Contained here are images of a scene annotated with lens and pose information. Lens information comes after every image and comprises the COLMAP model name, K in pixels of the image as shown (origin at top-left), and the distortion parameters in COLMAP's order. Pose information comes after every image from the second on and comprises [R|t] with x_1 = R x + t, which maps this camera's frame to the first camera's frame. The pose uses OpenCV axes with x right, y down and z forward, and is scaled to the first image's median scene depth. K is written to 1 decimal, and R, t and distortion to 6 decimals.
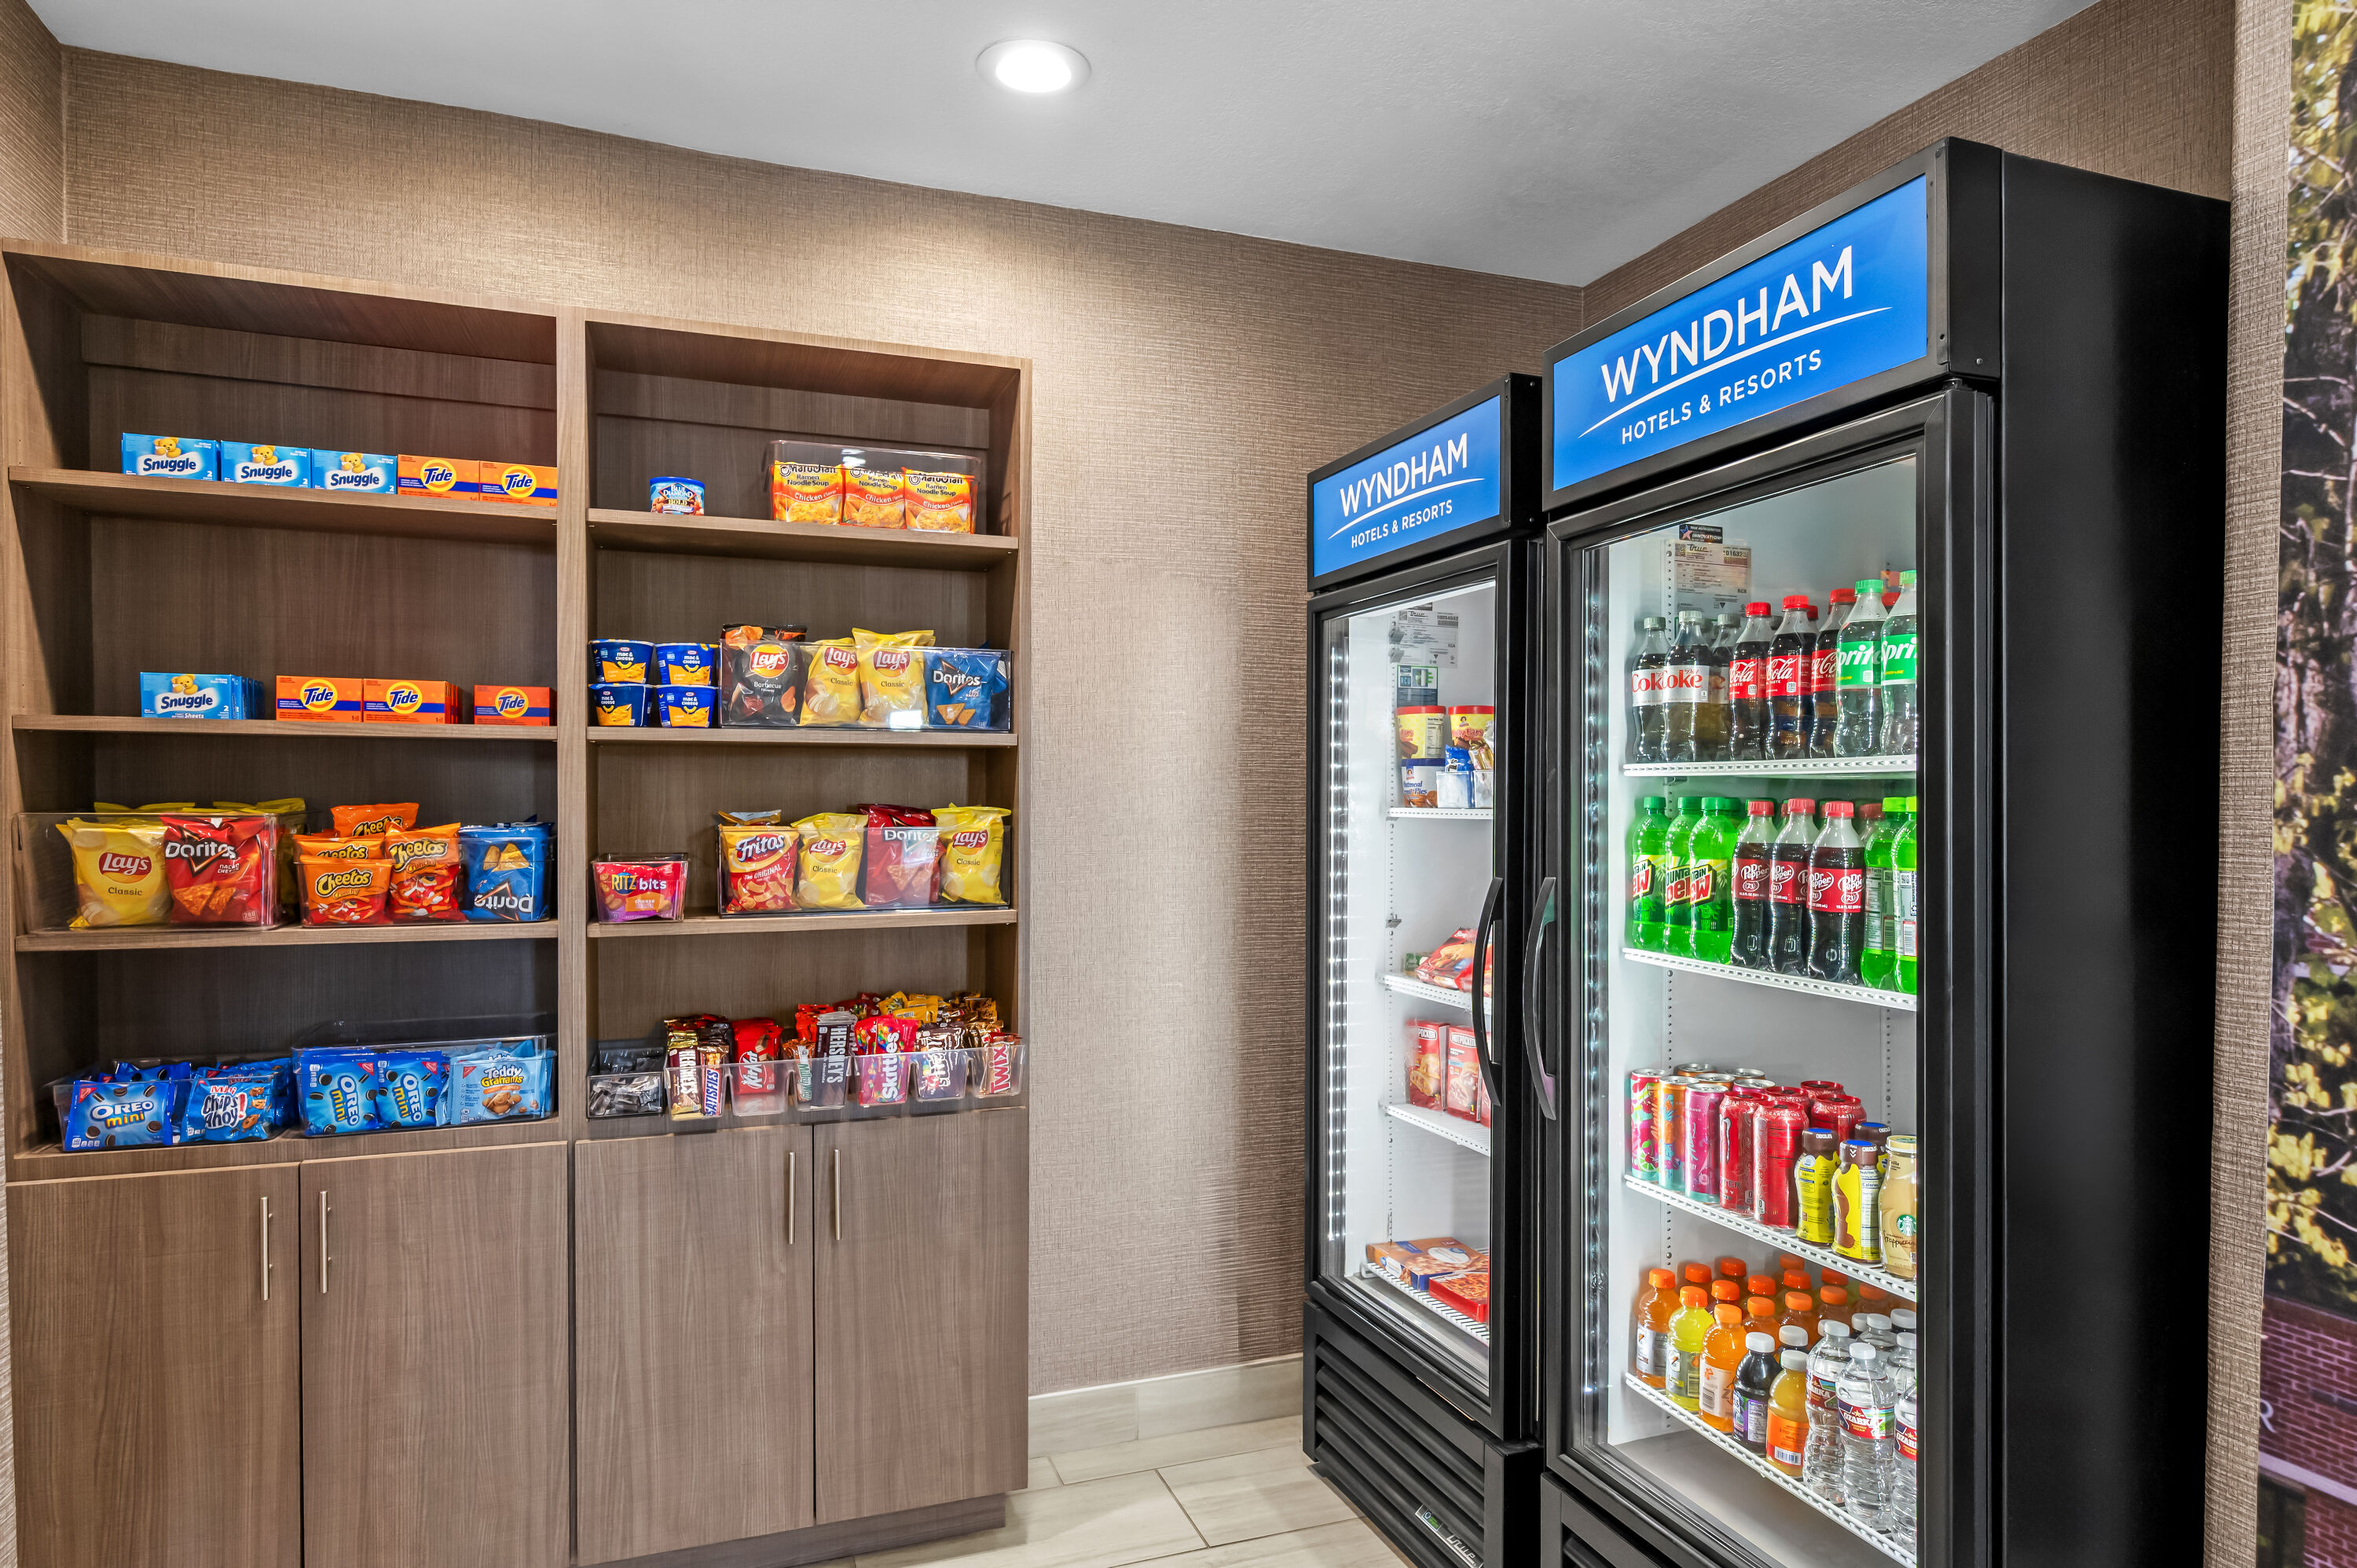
lens RADIAL K [[1362.3, 0, 1165.2], [0, 1362.3, 803.4], [0, 0, 1]] dist [-0.006965, 0.001400]
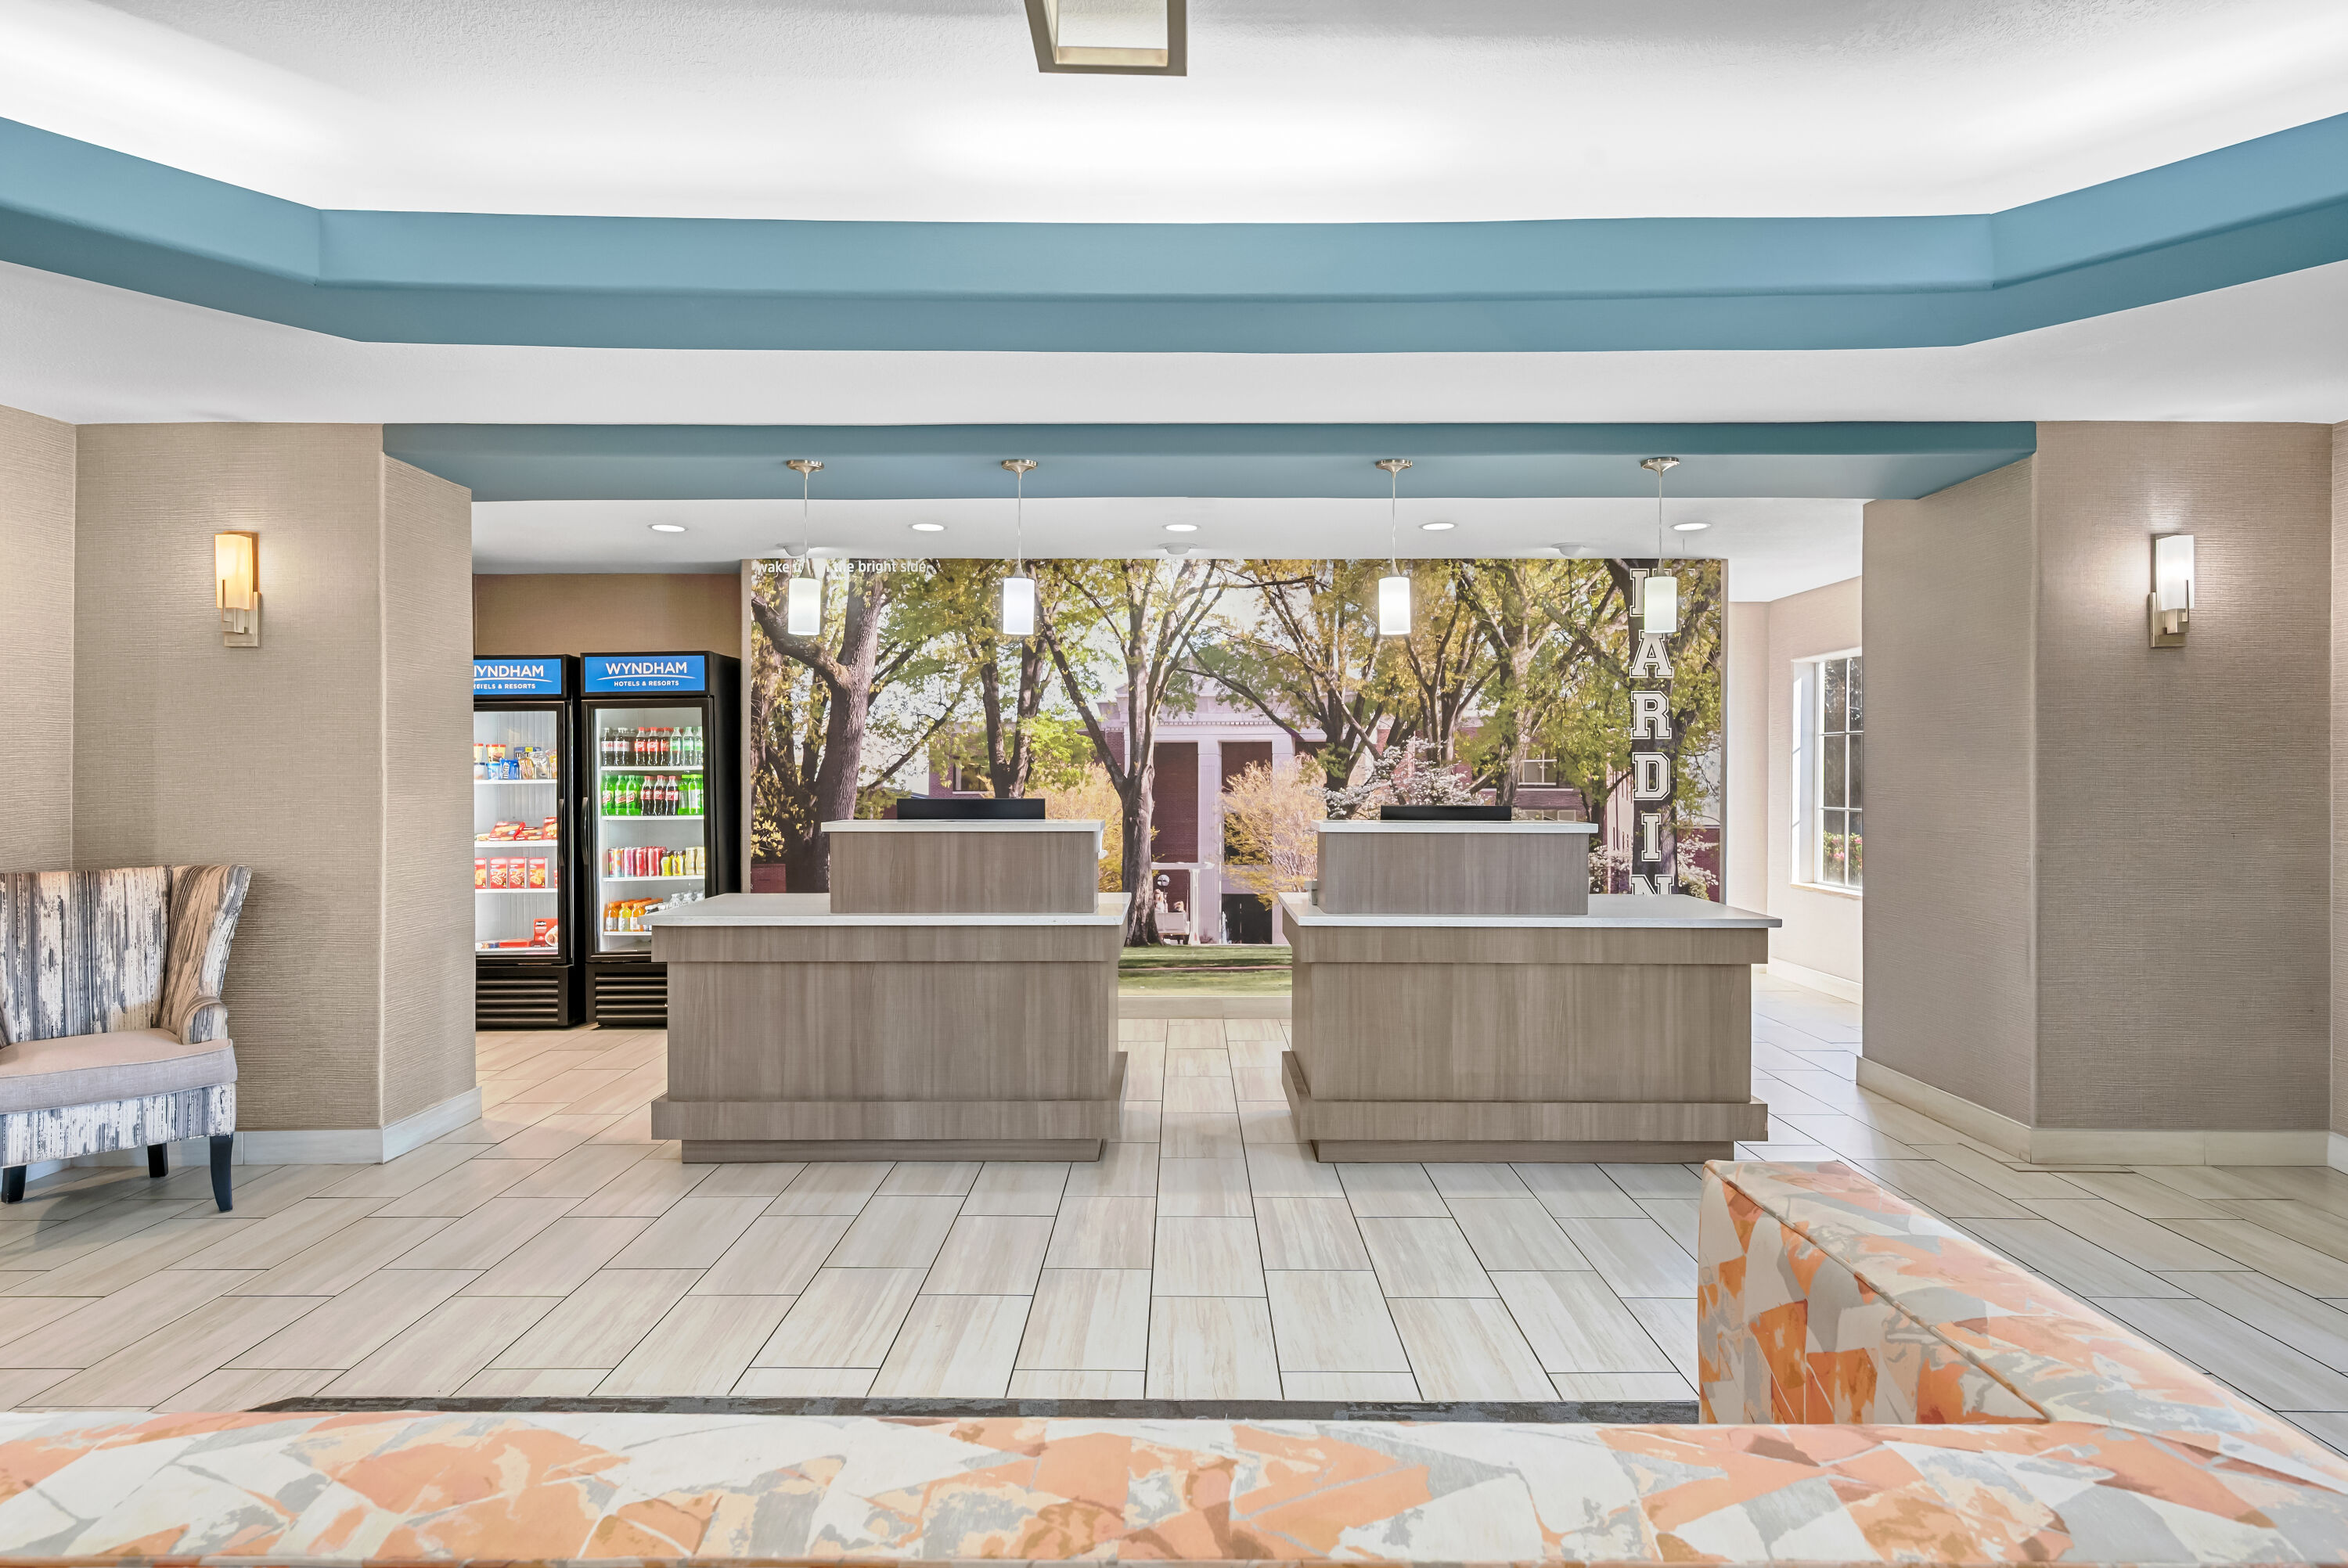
lens RADIAL K [[1300.5, 0, 1169.4], [0, 1300.5, 792.7], [0, 0, 1]] dist [-0.001511, -0.000055]
pose [[0.354212, -0.009009, 0.935122, -2.679295], [0.017752, 0.999838, 0.002909, 0.064533], [-0.934997, 0.015570, 0.354315, -1.872618]]
